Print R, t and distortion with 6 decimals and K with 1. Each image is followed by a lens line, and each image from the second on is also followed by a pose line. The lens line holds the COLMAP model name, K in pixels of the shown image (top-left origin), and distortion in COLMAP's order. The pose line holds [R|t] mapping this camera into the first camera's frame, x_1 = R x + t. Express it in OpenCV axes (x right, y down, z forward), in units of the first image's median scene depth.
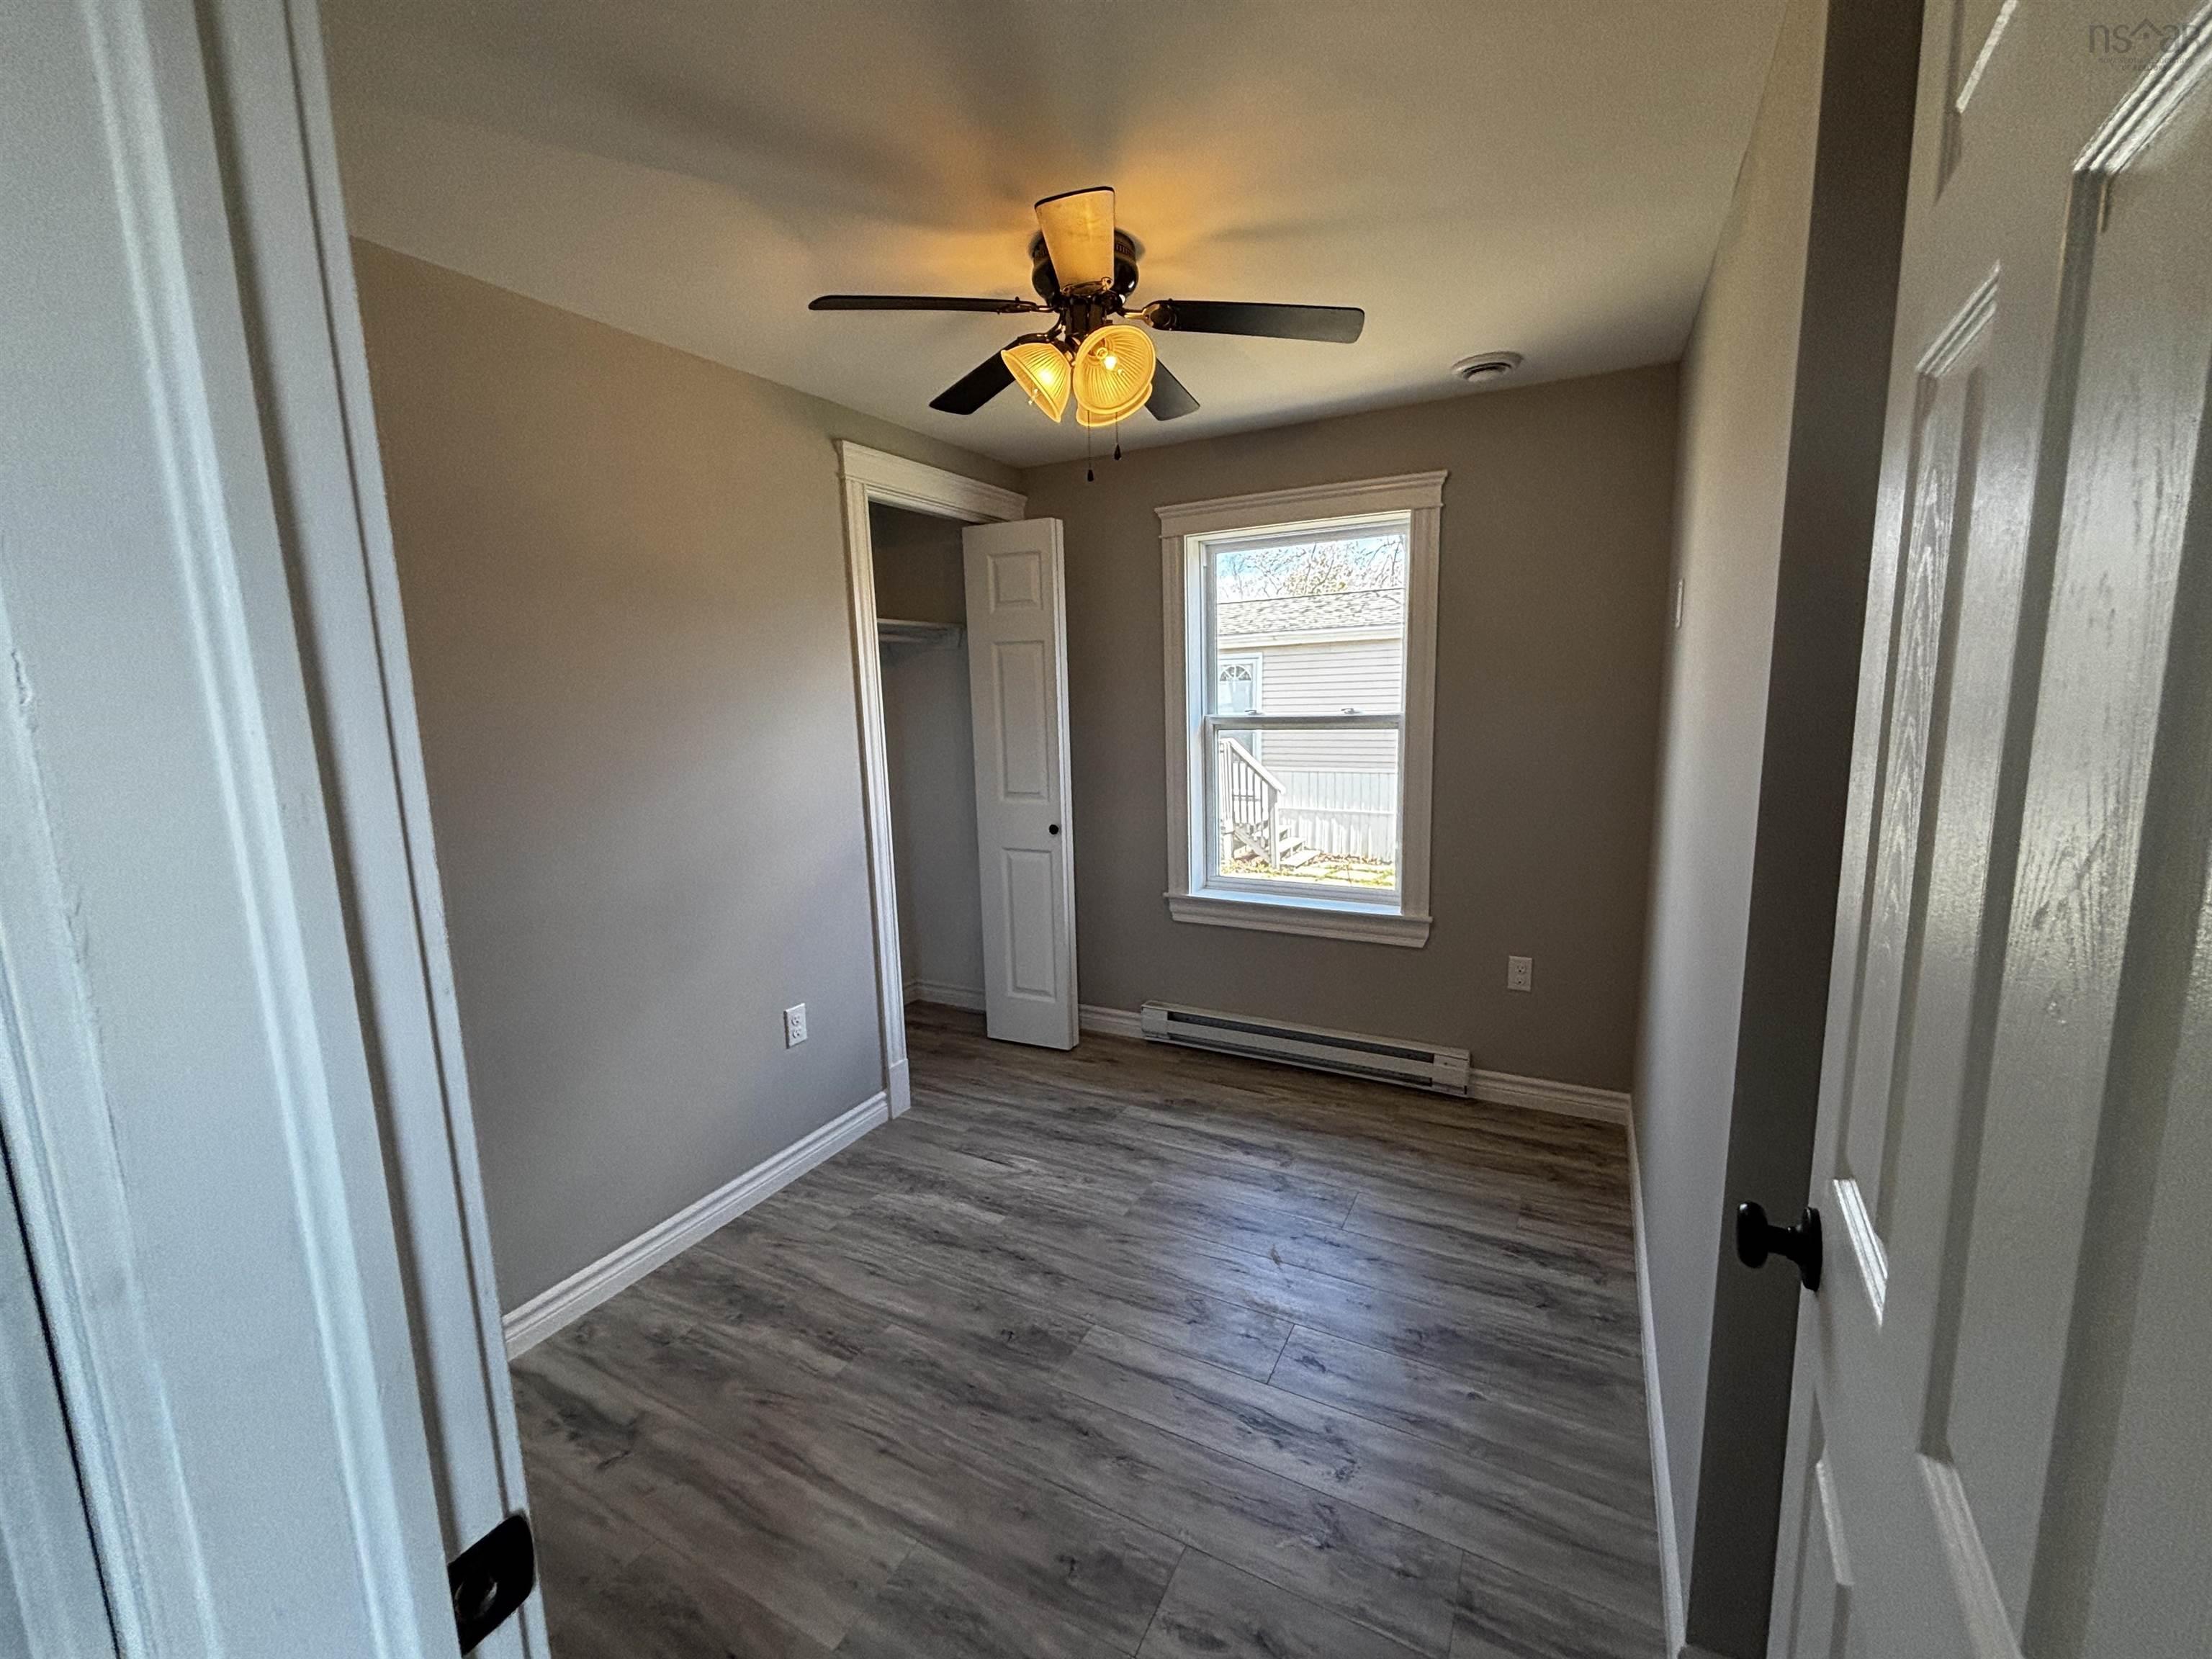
lens RADIAL K [[894.6, 0, 1087.6], [0, 894.6, 835.5], [0, 0, 1]] dist [-0.002414, 0.000527]
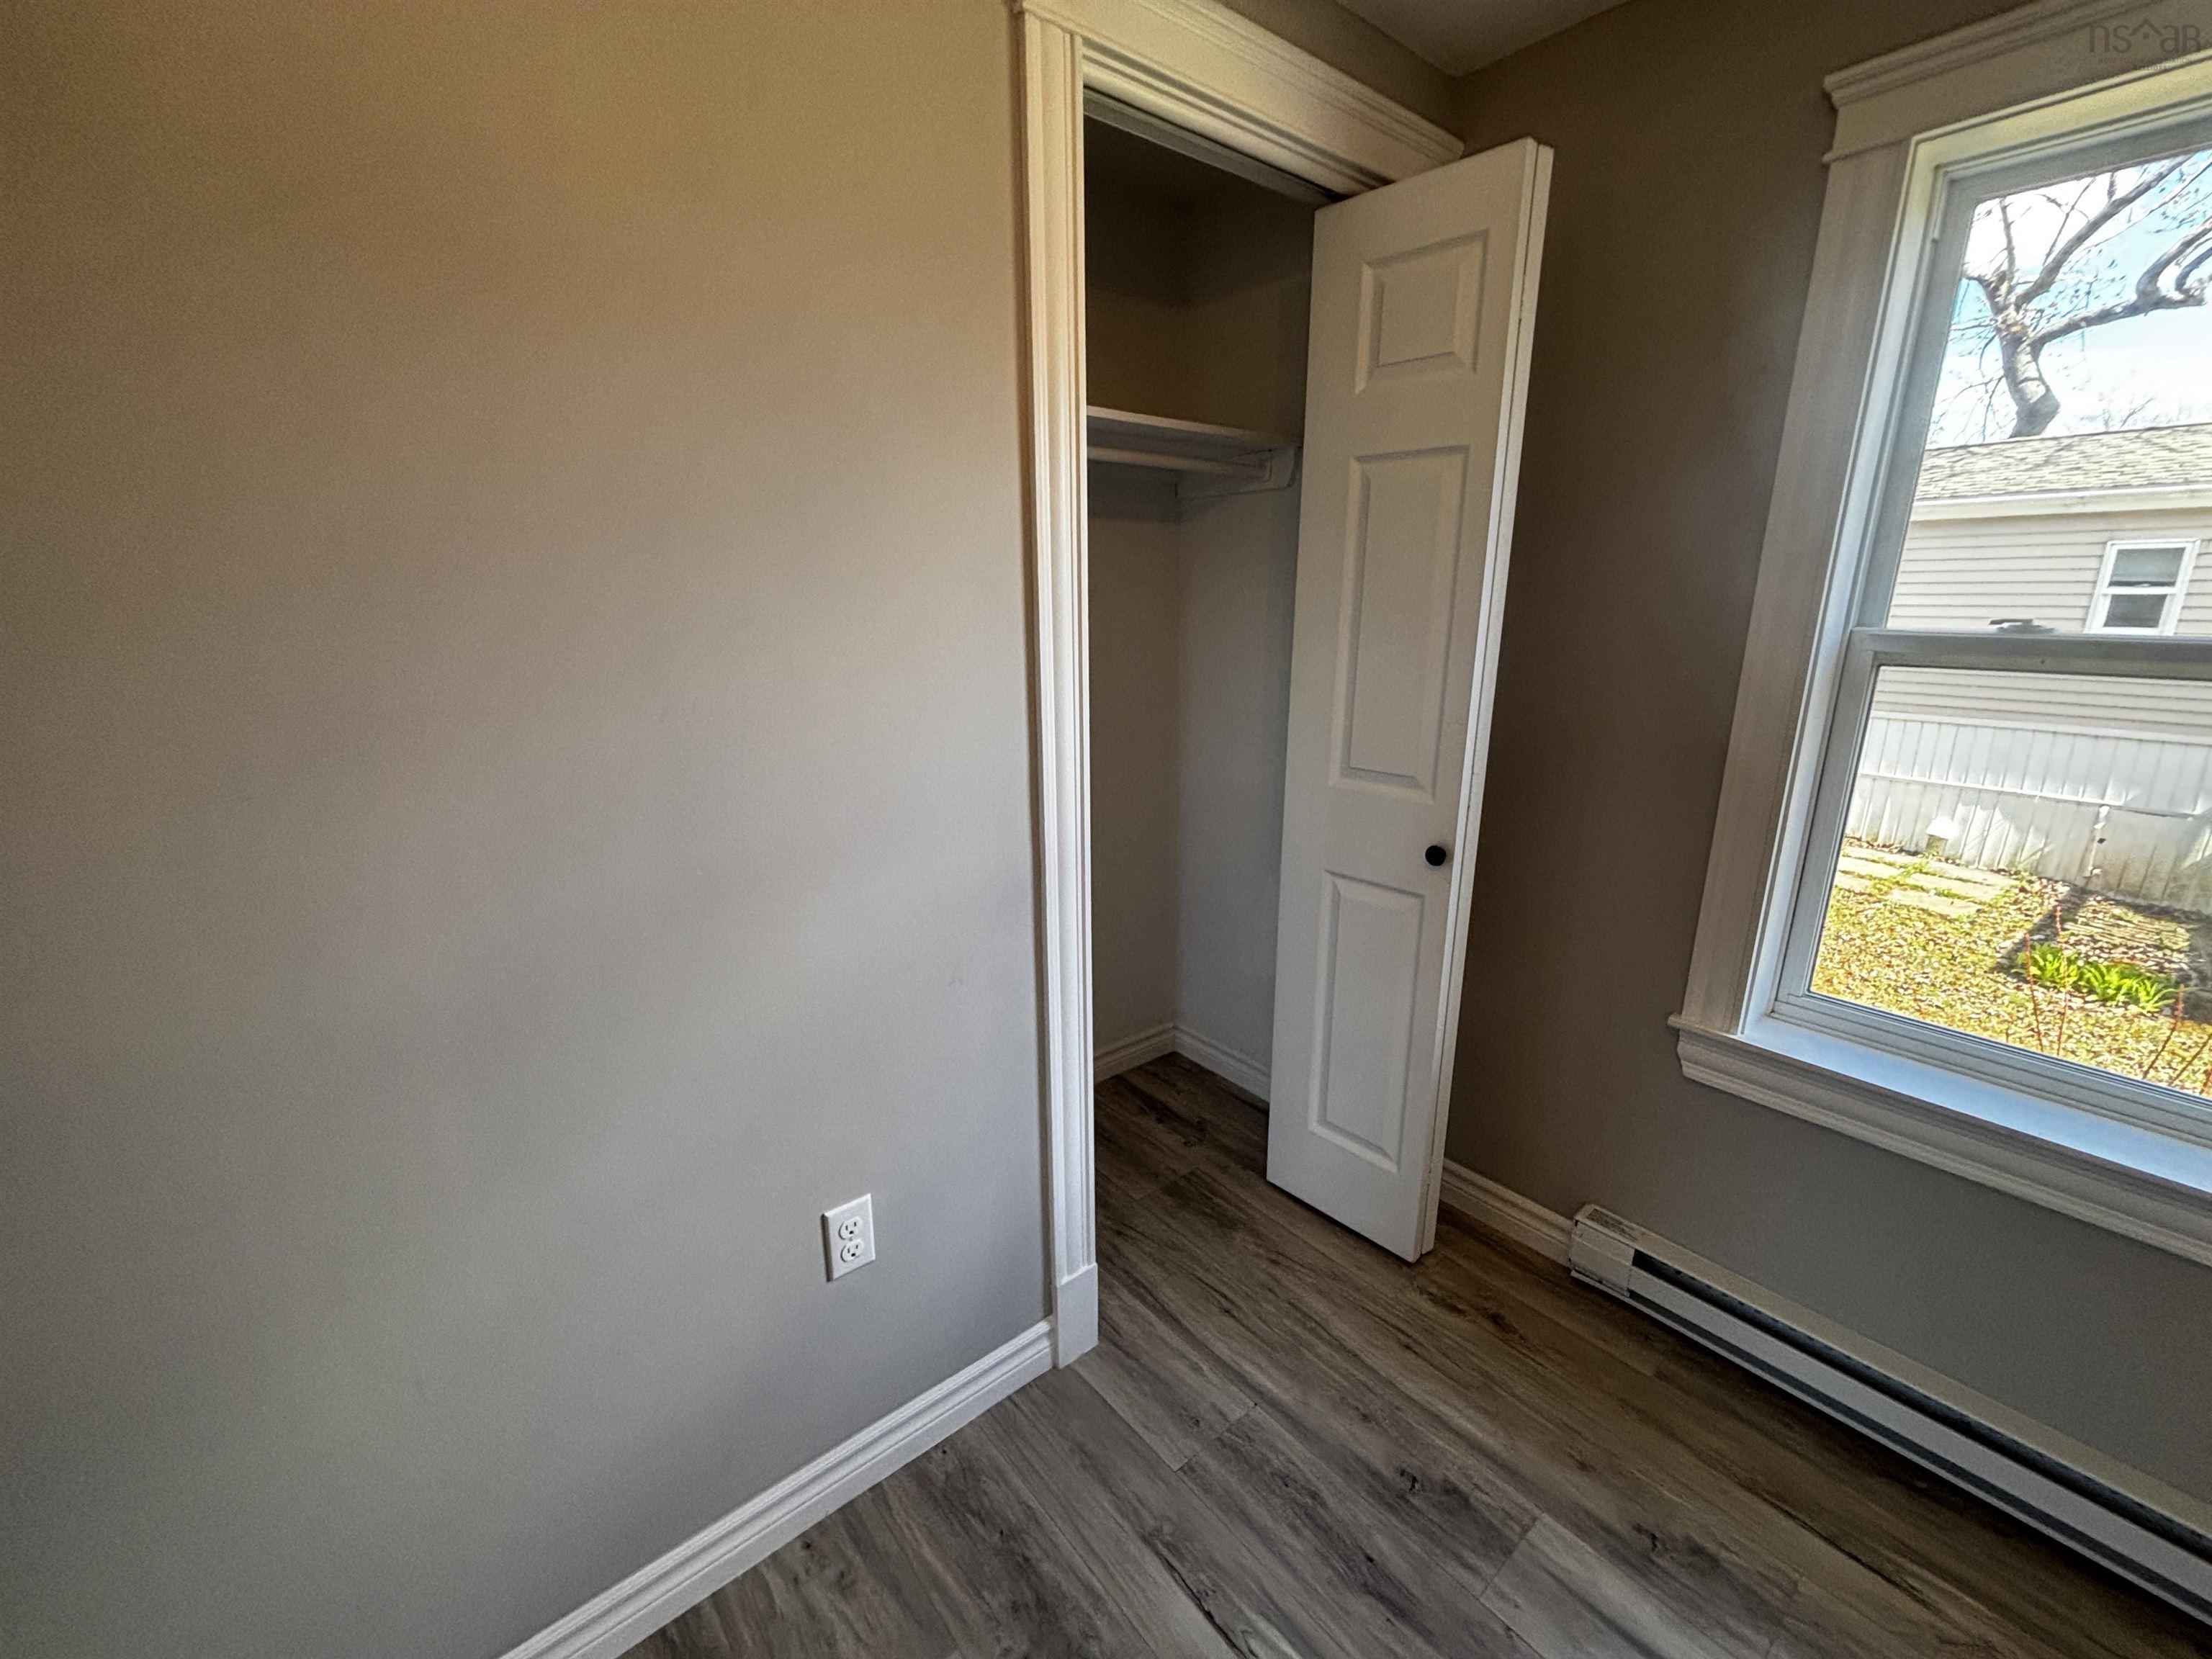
lens RADIAL K [[894.6, 0, 1107.7], [0, 894.6, 838.8], [0, 0, 1]] dist [-0.002414, 0.000527]
pose [[0.932643, 0.119505, -0.340435, -0.045556], [-0.080170, 0.988606, 0.127404, -0.072120], [0.351781, -0.091530, 0.931597, 0.546861]]
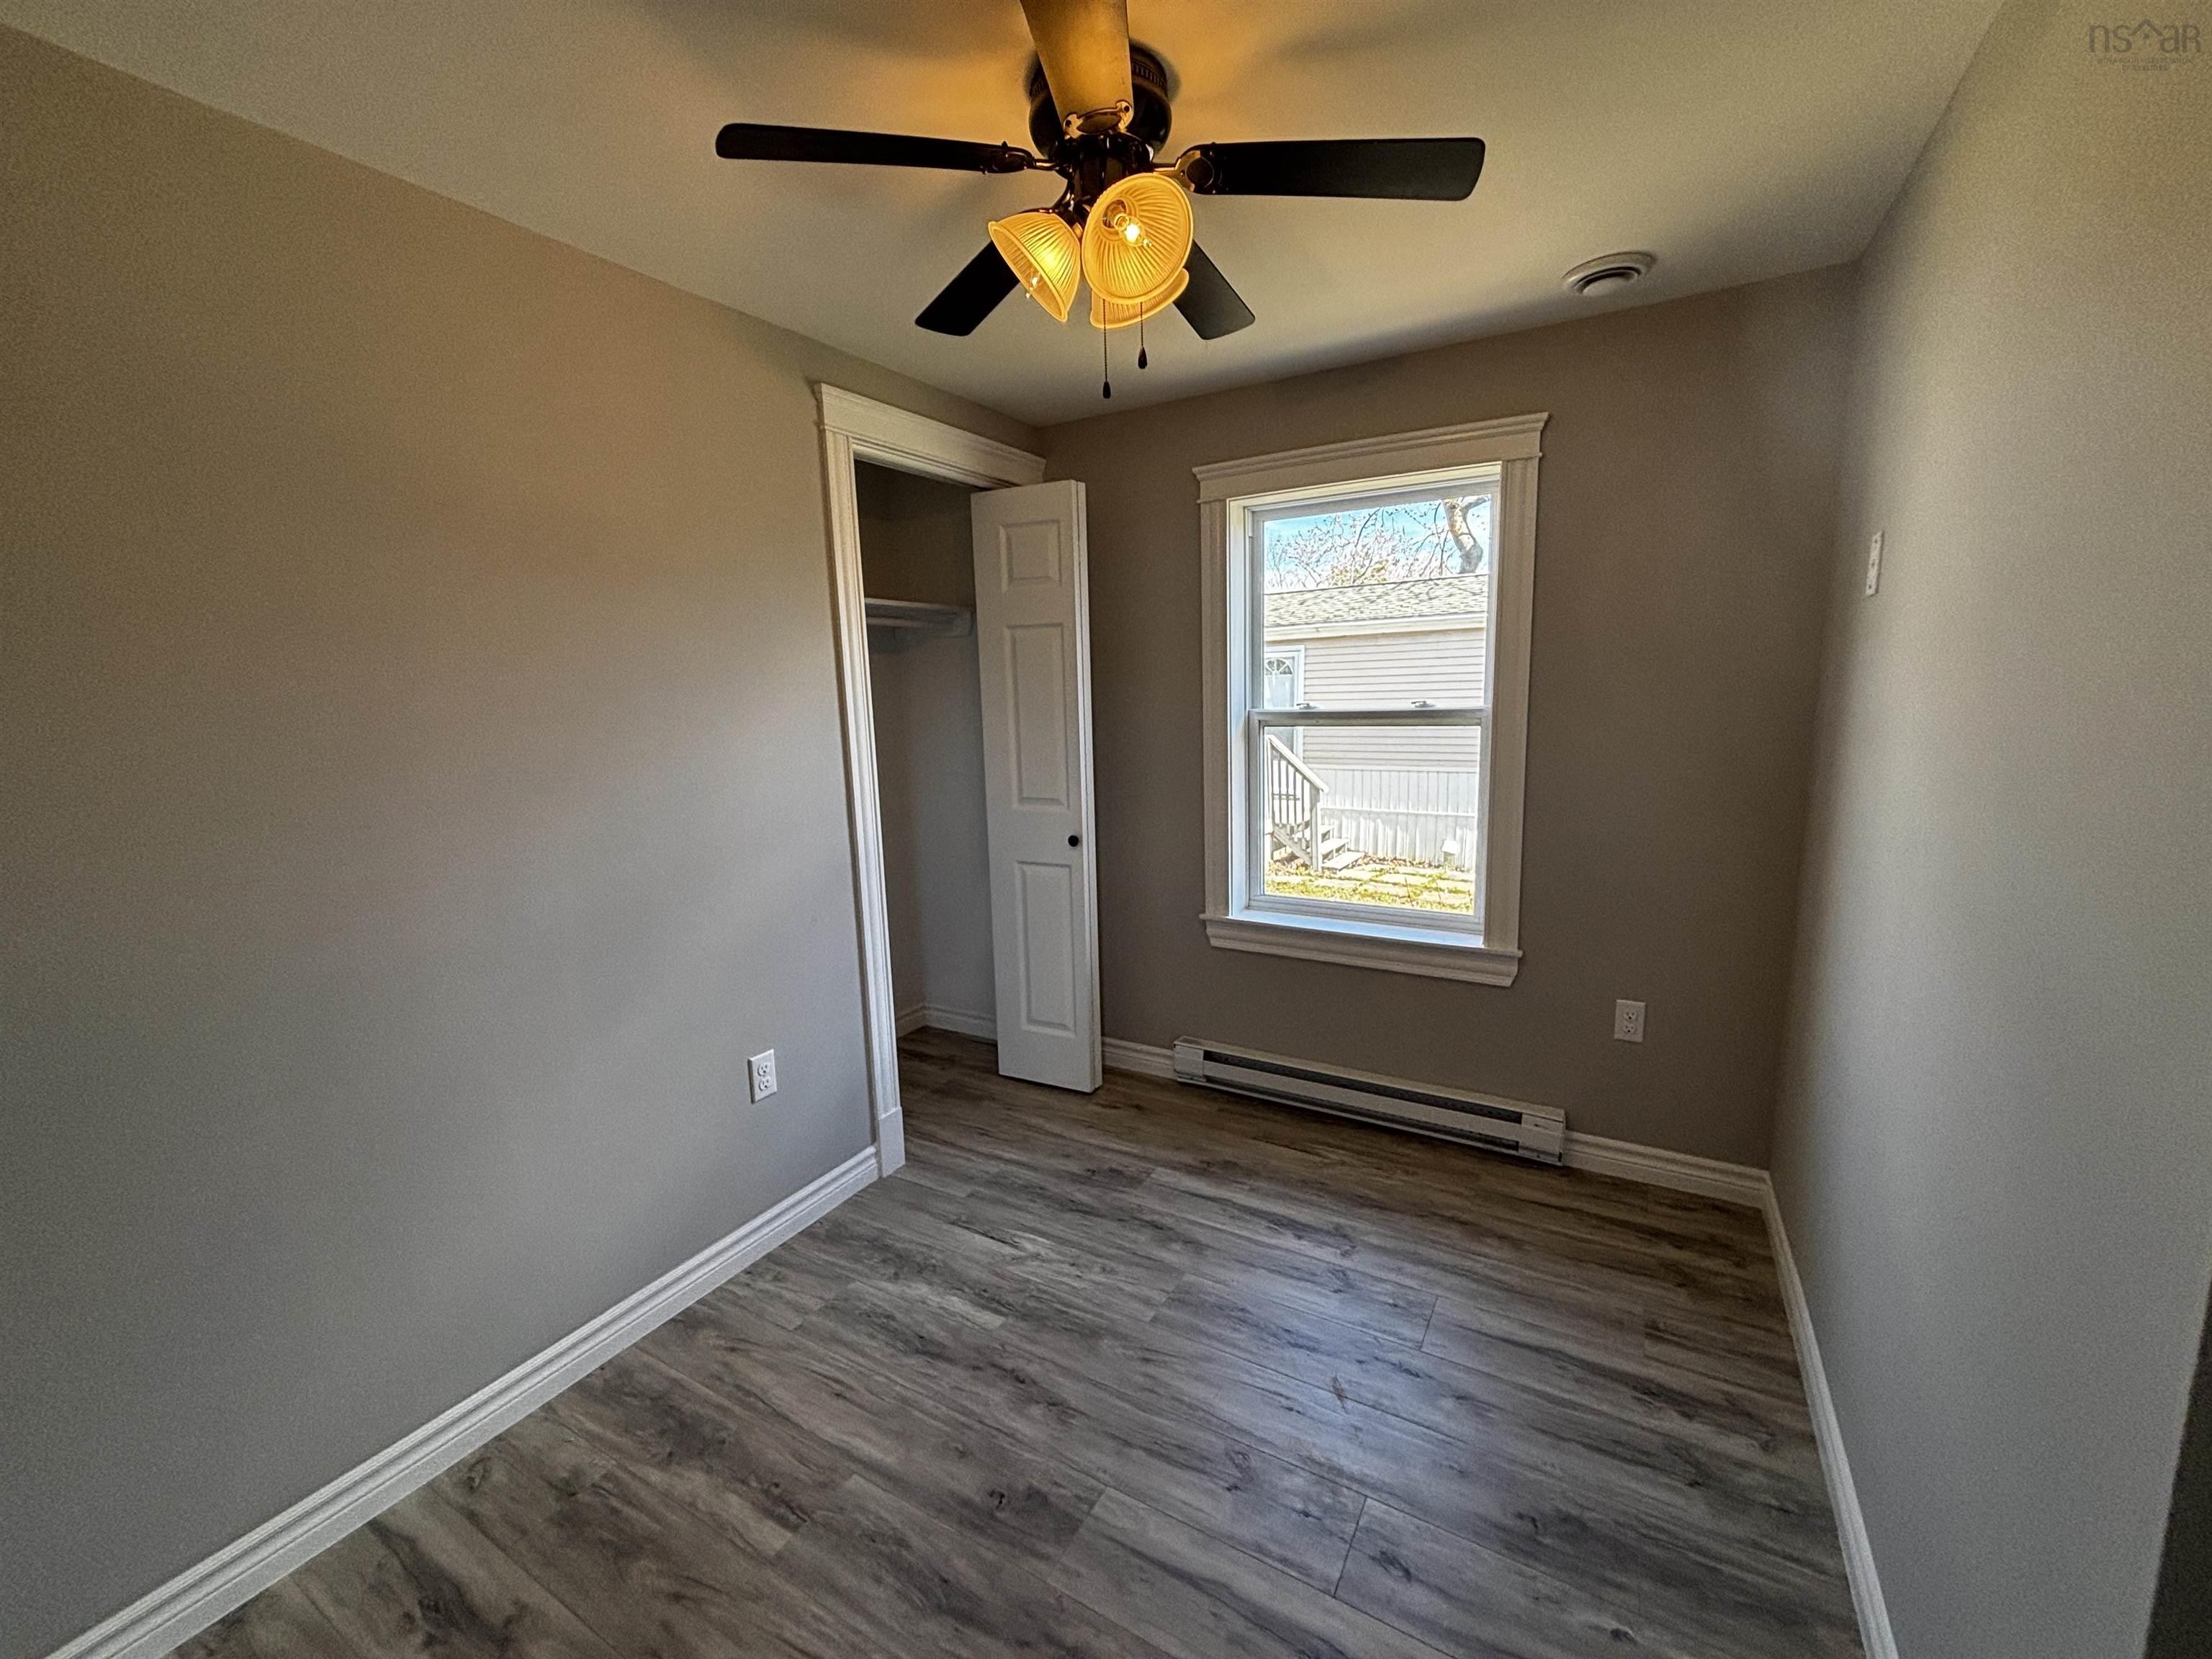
lens RADIAL K [[894.6, 0, 1091.5], [0, 894.6, 835.7], [0, 0, 1]] dist [-0.002414, 0.000527]
pose [[0.999357, 0.005415, -0.035437, 0.011911], [-0.005224, 0.999971, 0.005484, -0.019146], [0.035465, -0.005295, 0.999357, 0.148906]]
